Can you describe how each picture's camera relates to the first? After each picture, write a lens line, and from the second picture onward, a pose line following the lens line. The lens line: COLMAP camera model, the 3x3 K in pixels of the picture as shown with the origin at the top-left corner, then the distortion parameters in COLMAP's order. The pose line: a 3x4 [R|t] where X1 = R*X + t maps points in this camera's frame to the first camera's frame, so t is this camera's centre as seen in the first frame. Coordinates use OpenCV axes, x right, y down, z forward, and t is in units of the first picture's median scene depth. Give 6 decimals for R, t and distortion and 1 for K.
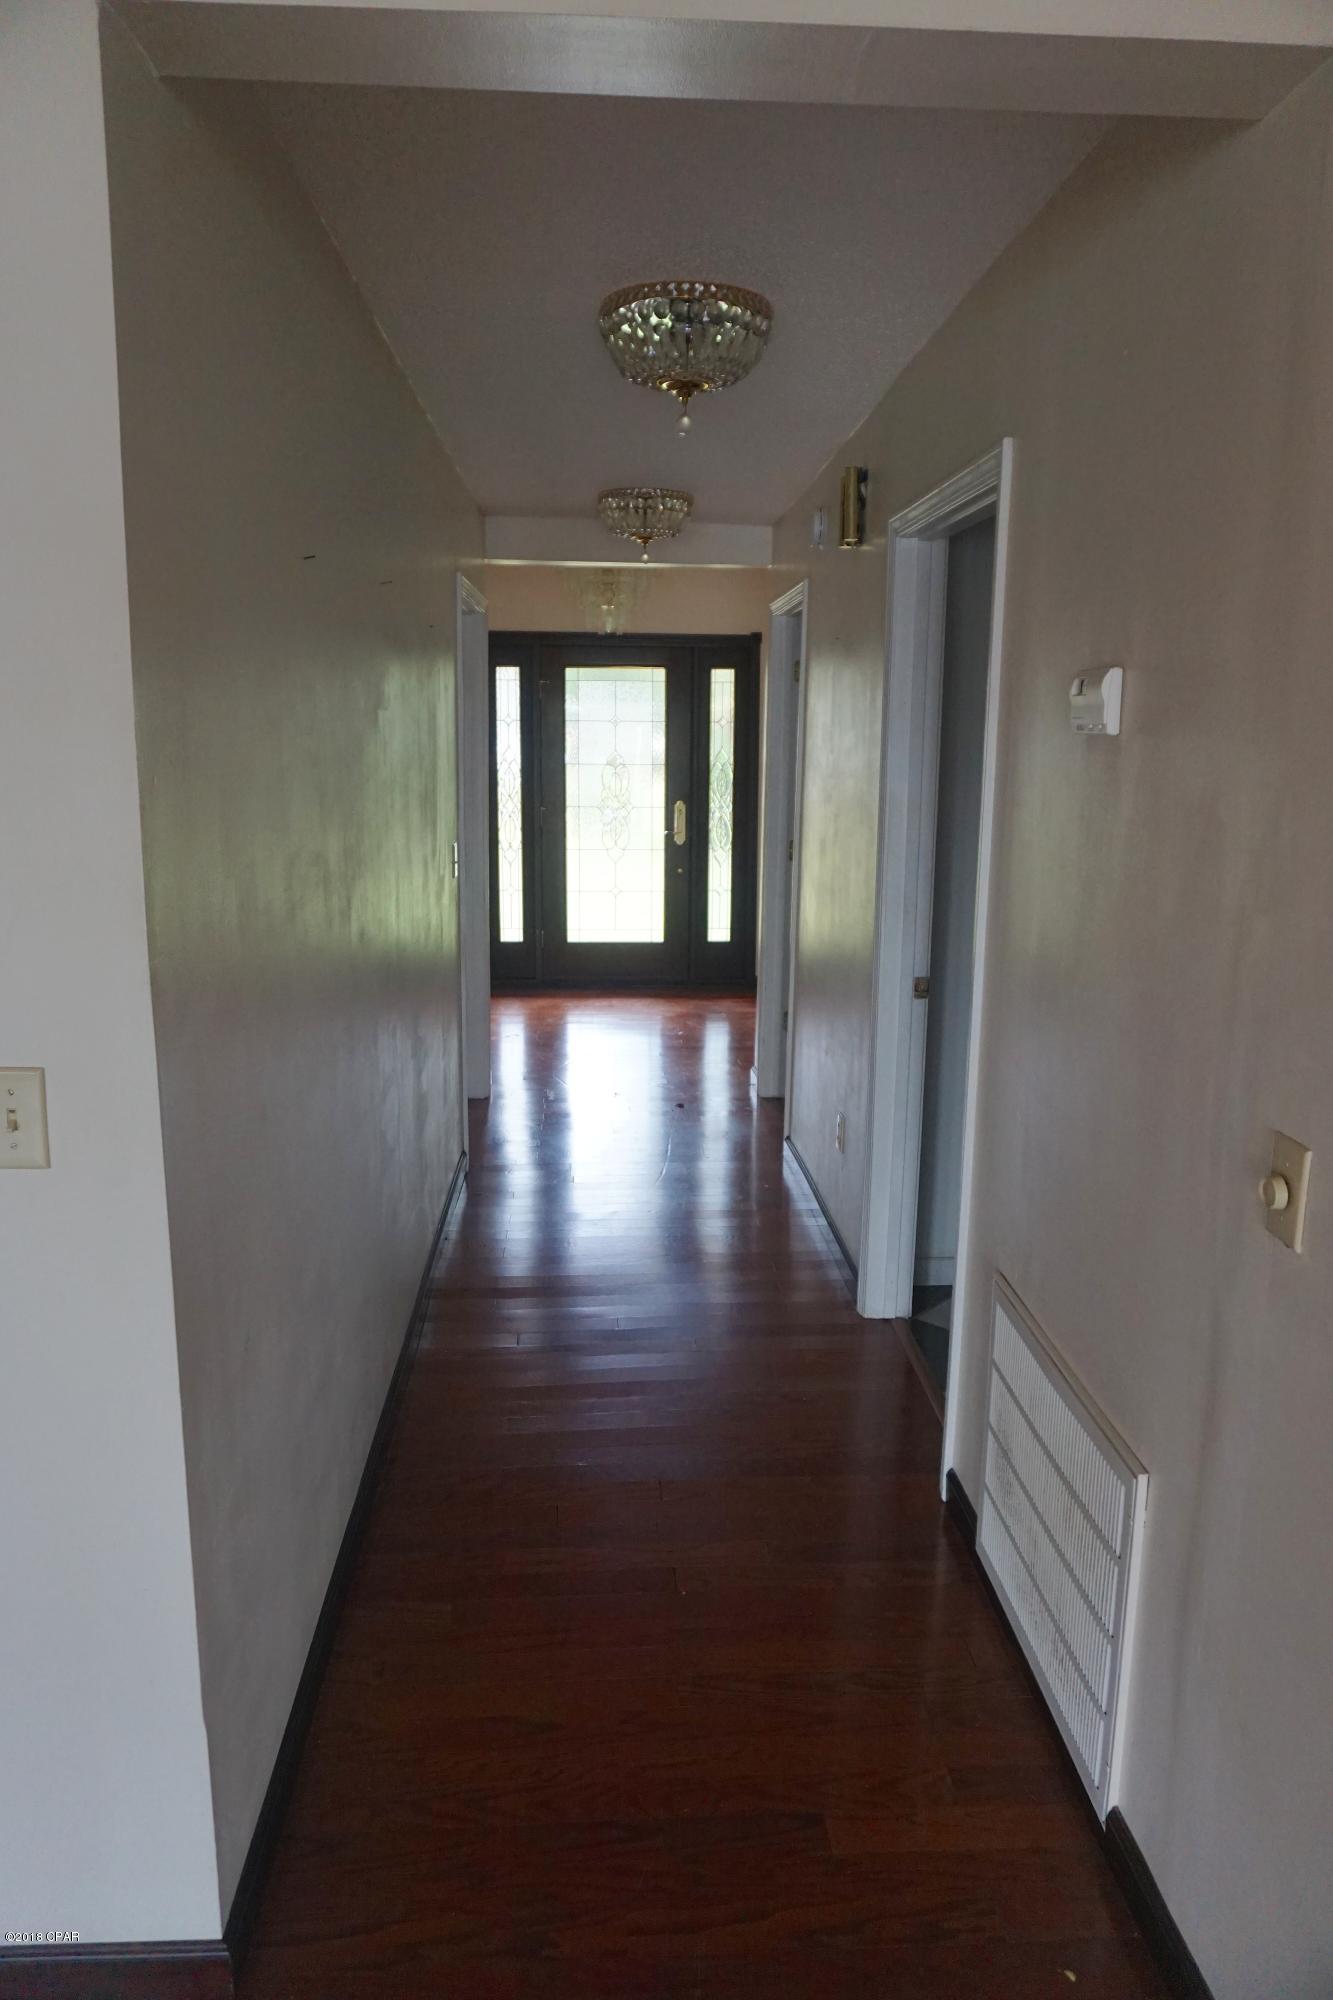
lens RADIAL K [[1312.8, 0, 672.4], [0, 1312.8, 1001.5], [0, 0, 1]] dist [-0.055936, 0.036768]
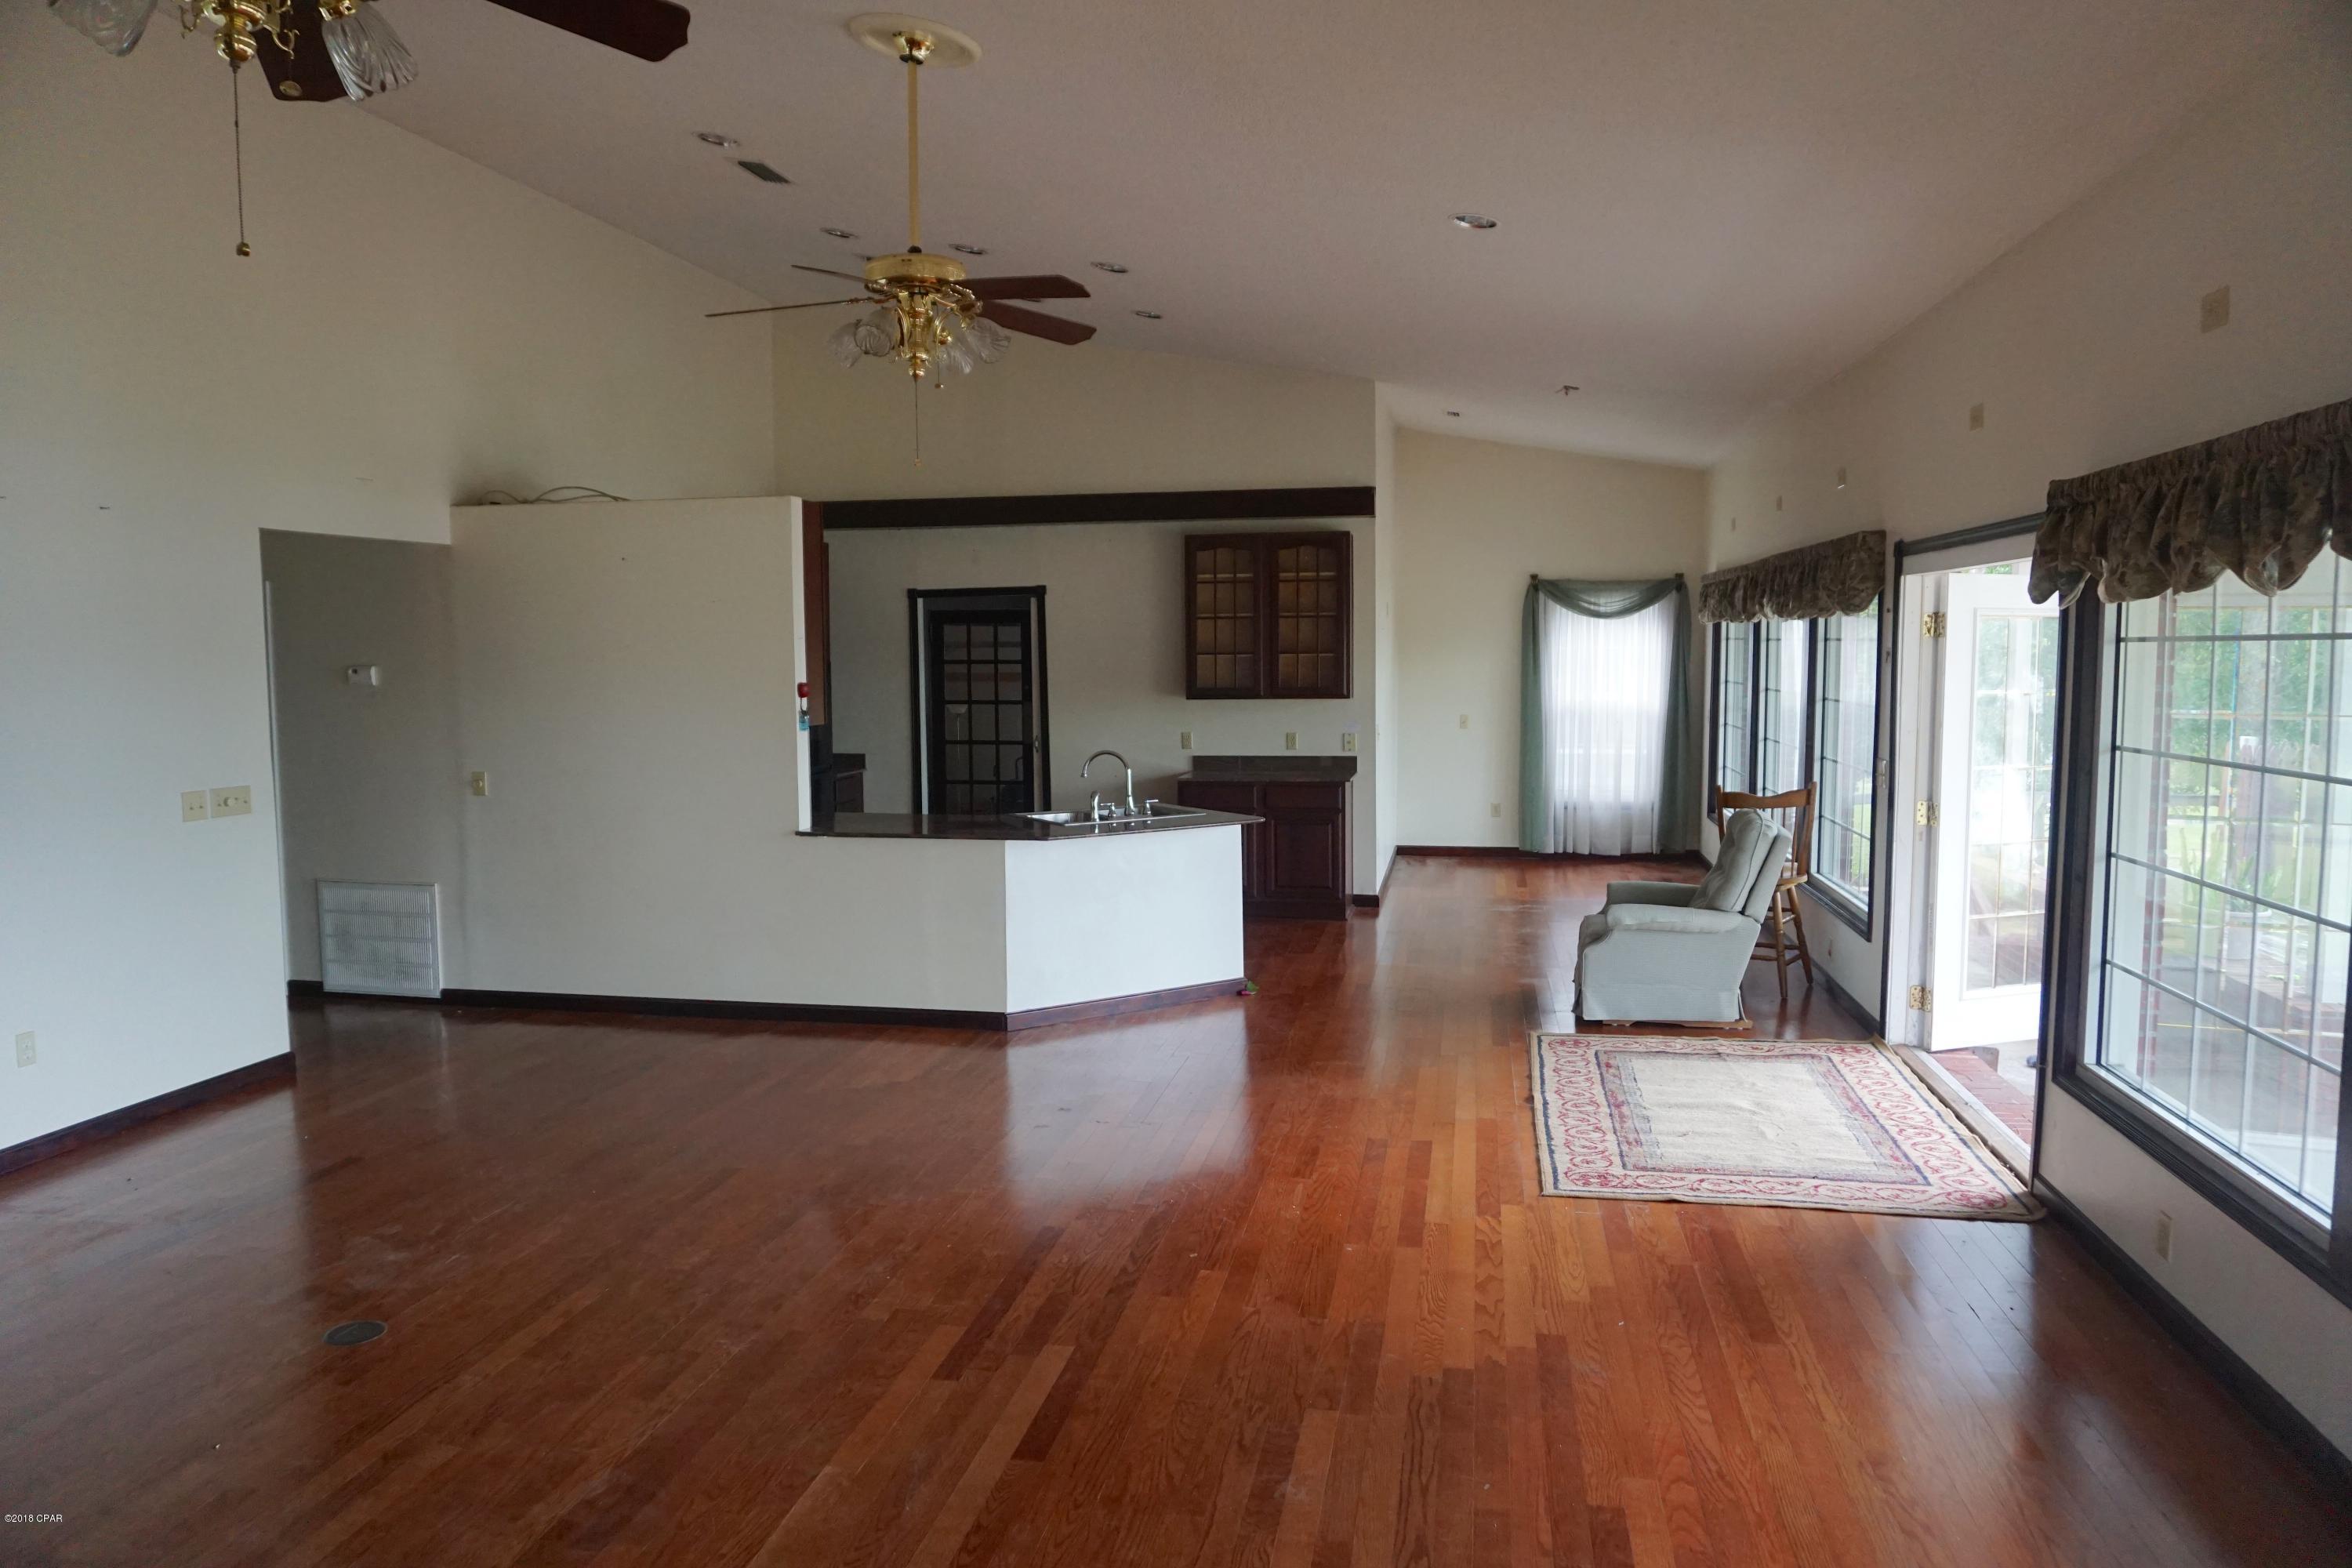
lens RADIAL K [[1543.9, 0, 1165.0], [0, 1543.9, 782.5], [0, 0, 1]] dist [-0.055936, 0.036768]
pose [[0.242535, -0.095635, 0.965417, -2.480707], [0.206650, 0.977384, 0.044905, 0.243255], [-0.947878, 0.188612, 0.256813, -1.609120]]
